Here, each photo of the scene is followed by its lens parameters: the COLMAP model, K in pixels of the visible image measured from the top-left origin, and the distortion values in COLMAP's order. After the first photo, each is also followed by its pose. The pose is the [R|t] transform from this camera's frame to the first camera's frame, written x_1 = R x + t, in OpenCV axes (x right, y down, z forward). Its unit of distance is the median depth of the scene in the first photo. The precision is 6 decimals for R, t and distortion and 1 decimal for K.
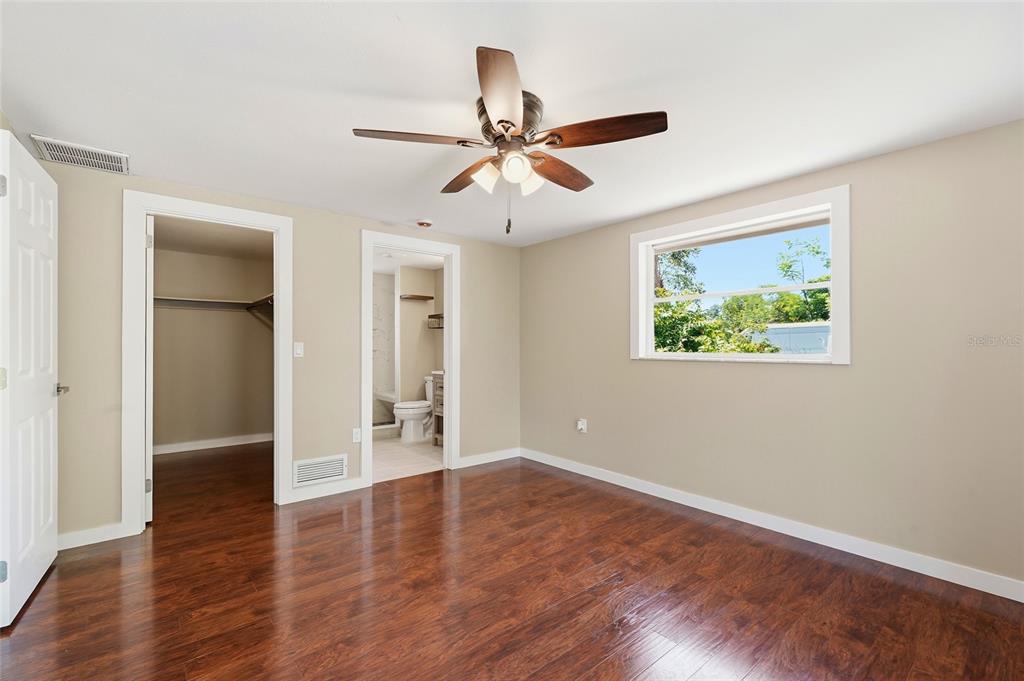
lens RADIAL K [[450.9, 0, 510.7], [0, 450.9, 353.1], [0, 0, 1]] dist [0.000202, 0.000360]
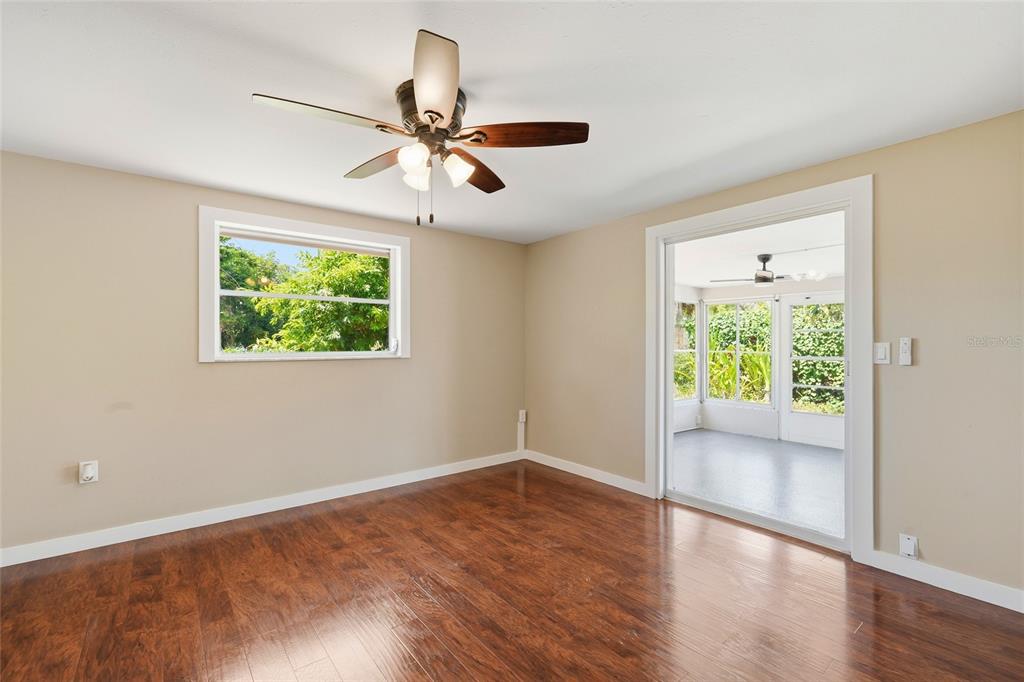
lens RADIAL K [[450.9, 0, 510.7], [0, 450.9, 353.6], [0, 0, 1]] dist [0.000202, 0.000360]
pose [[0.011570, -0.013704, 0.999839, -0.682810], [0.018925, 0.999730, 0.013483, -0.001149], [-0.999754, 0.018766, 0.011826, 0.594713]]
